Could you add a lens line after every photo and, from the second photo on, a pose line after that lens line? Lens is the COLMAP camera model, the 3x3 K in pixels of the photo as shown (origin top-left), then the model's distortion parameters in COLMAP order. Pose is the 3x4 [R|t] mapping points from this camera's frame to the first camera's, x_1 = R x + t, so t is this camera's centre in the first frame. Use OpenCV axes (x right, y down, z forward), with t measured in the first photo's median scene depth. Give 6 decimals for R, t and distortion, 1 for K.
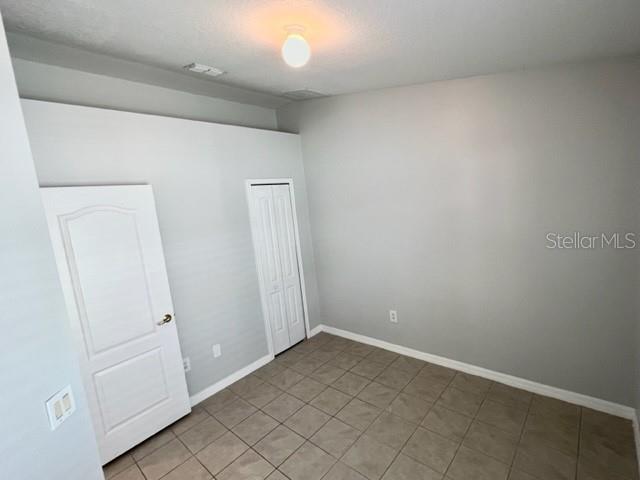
lens RADIAL K [[301.8, 0, 319.2], [0, 301.8, 240.0], [0, 0, 1]] dist [-0.002338, -0.000329]
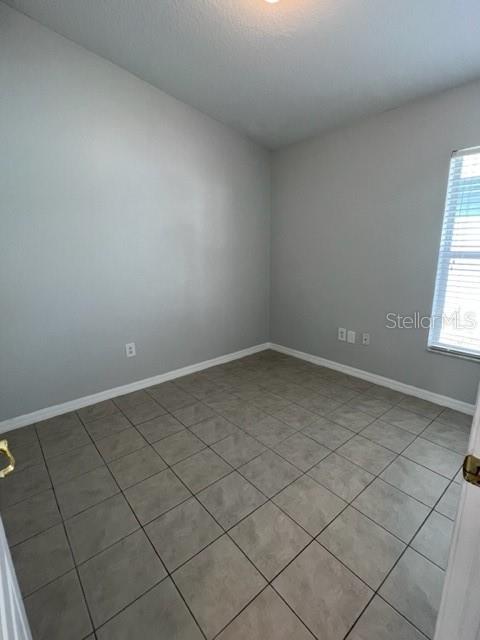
lens RADIAL K [[301.8, 0, 239.2], [0, 301.8, 319.0], [0, 0, 1]] dist [-0.002338, -0.000329]
pose [[0.146488, -0.135066, 0.979948, -0.677717], [0.133543, 0.984266, 0.115698, 0.135187], [-0.980157, 0.113917, 0.162220, 0.686919]]
